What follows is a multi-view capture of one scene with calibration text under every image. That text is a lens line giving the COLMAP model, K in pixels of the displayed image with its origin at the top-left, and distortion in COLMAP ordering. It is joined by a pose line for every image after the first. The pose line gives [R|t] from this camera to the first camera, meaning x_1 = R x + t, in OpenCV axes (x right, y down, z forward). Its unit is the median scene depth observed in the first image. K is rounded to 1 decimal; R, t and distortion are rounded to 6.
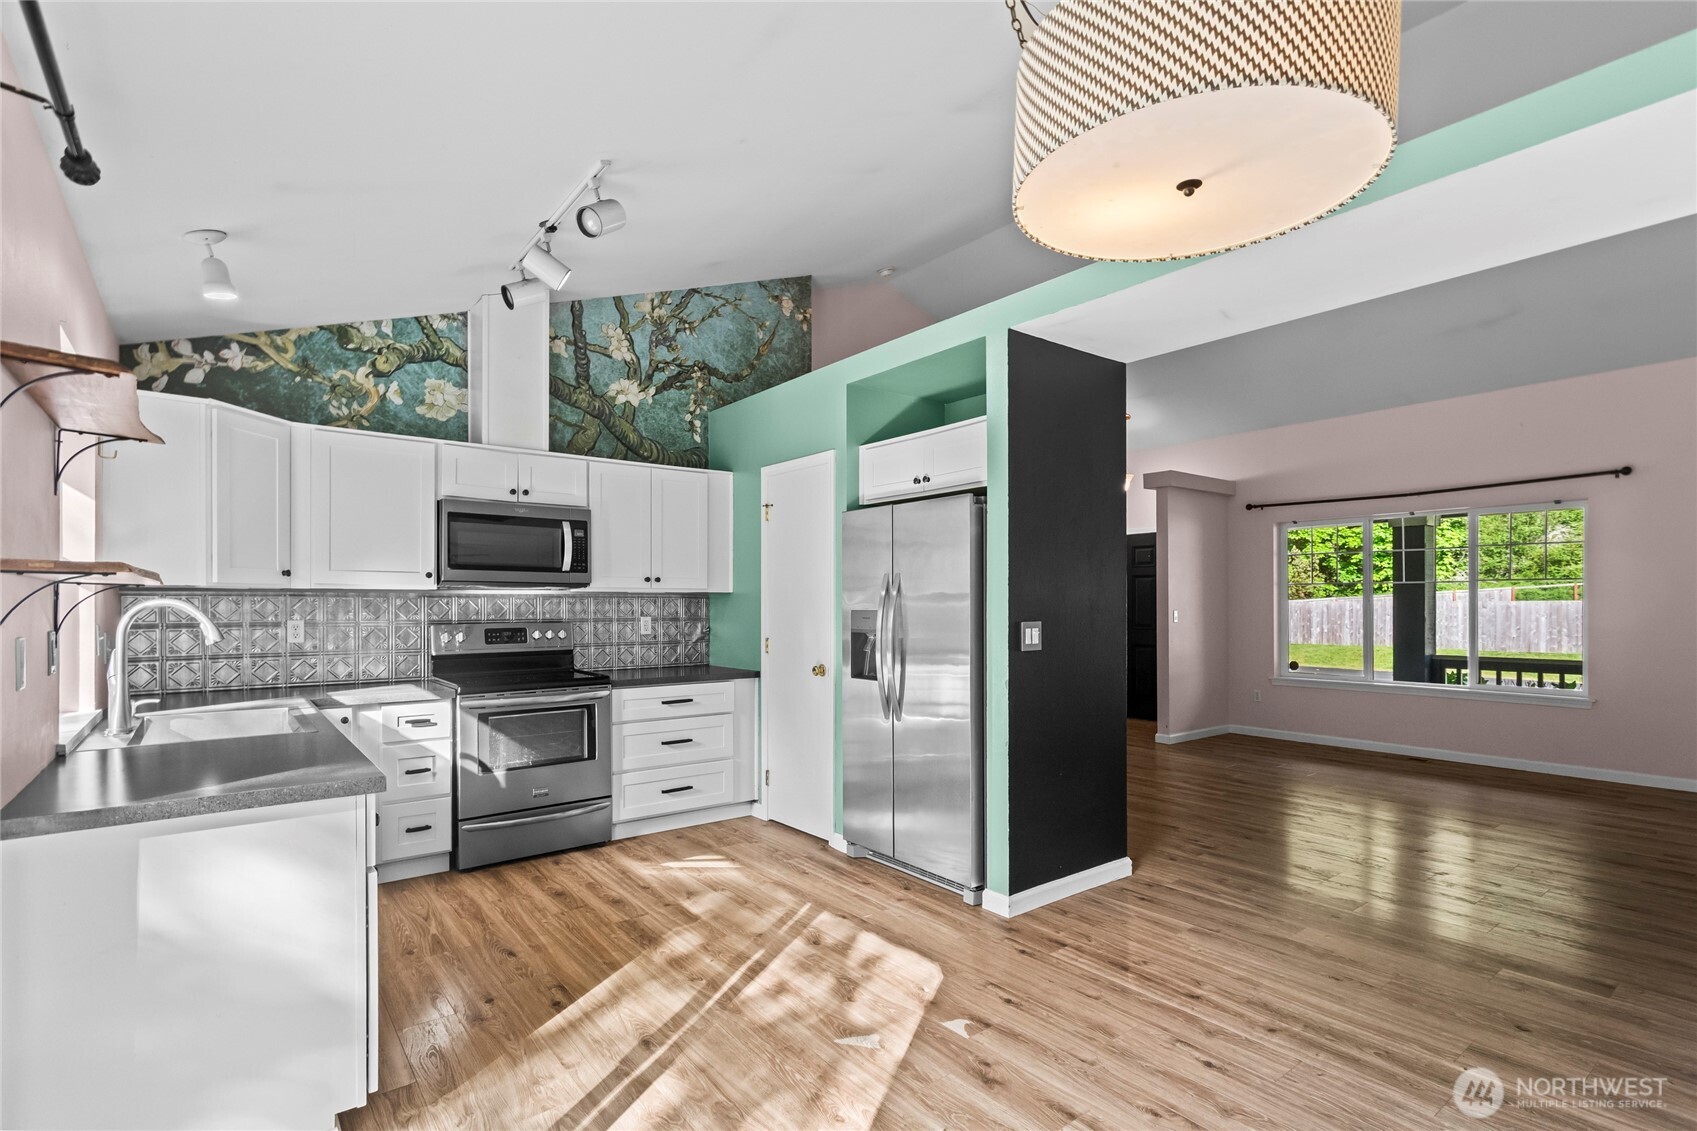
lens RADIAL K [[816.1, 0, 851.2], [0, 816.1, 605.1], [0, 0, 1]] dist [0.000484, 0.003543]
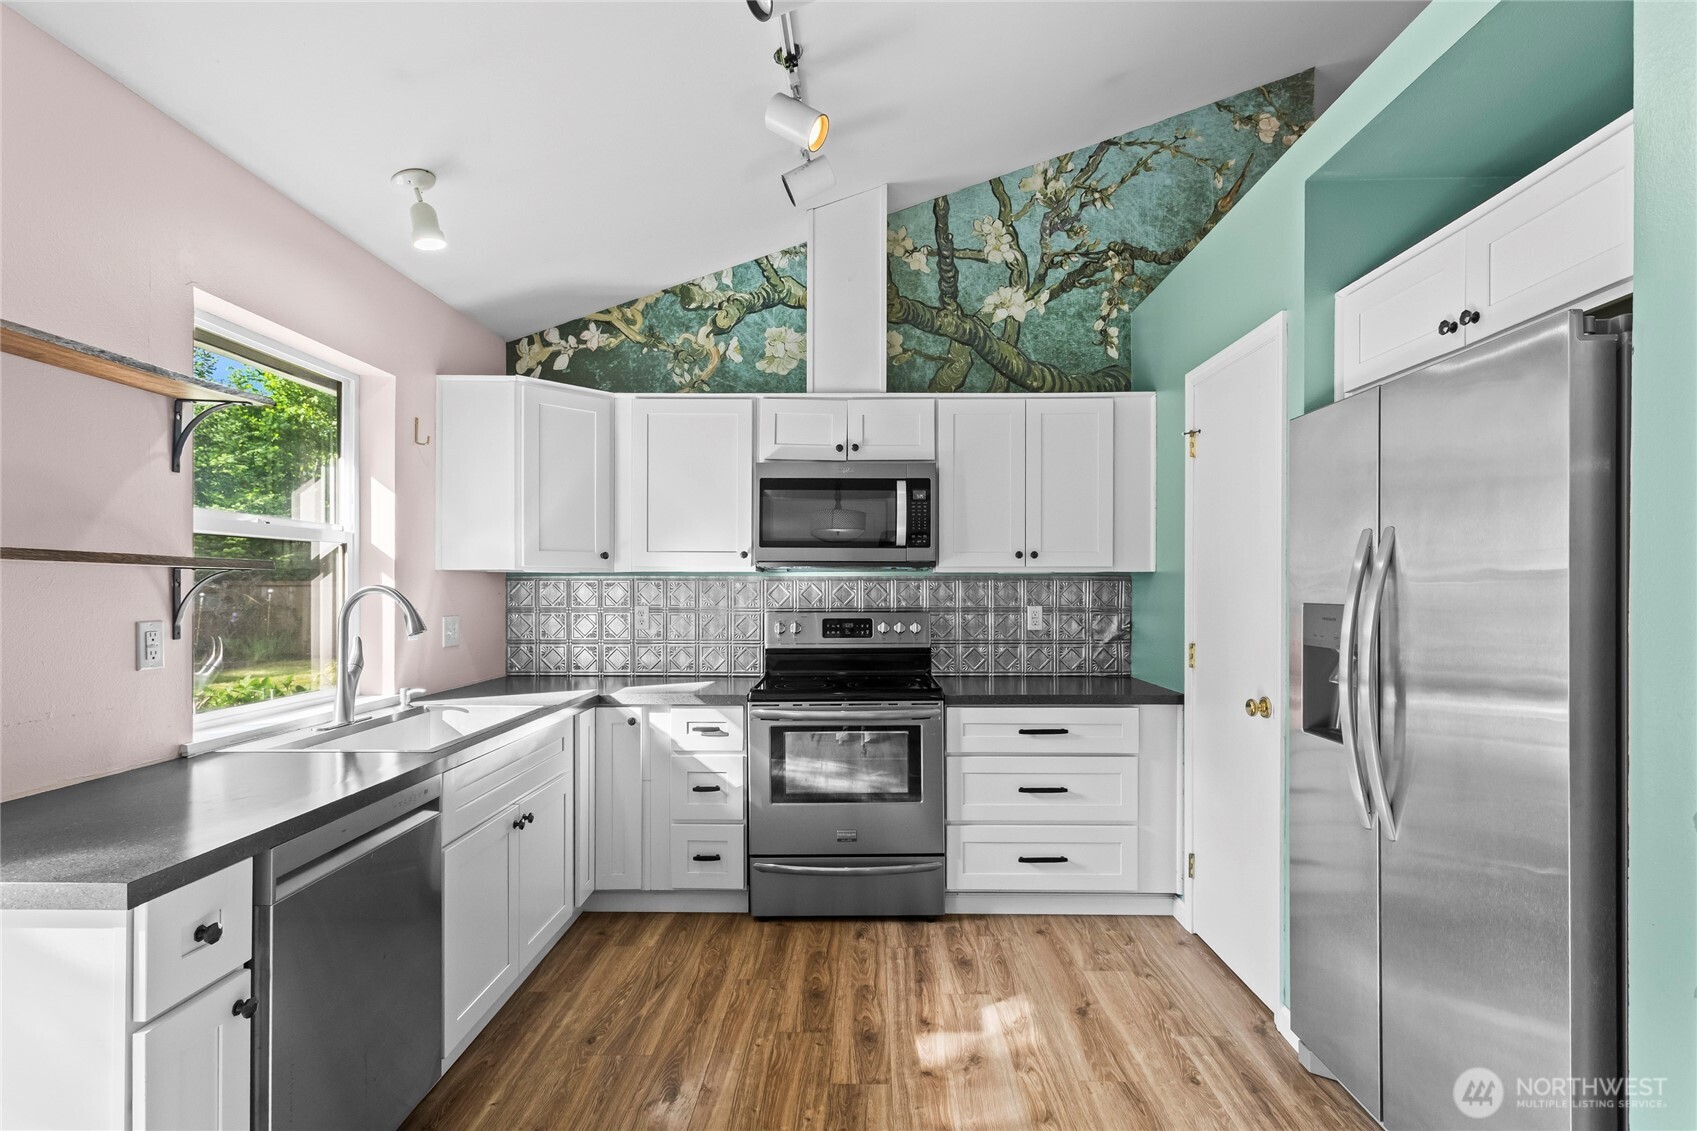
lens RADIAL K [[816.1, 0, 852.8], [0, 816.1, 589.1], [0, 0, 1]] dist [0.000484, 0.003543]
pose [[0.779033, 0.003587, -0.626973, 0.098045], [-0.001309, 0.999991, 0.004095, -0.004220], [0.626982, -0.002370, 0.779031, 0.390689]]
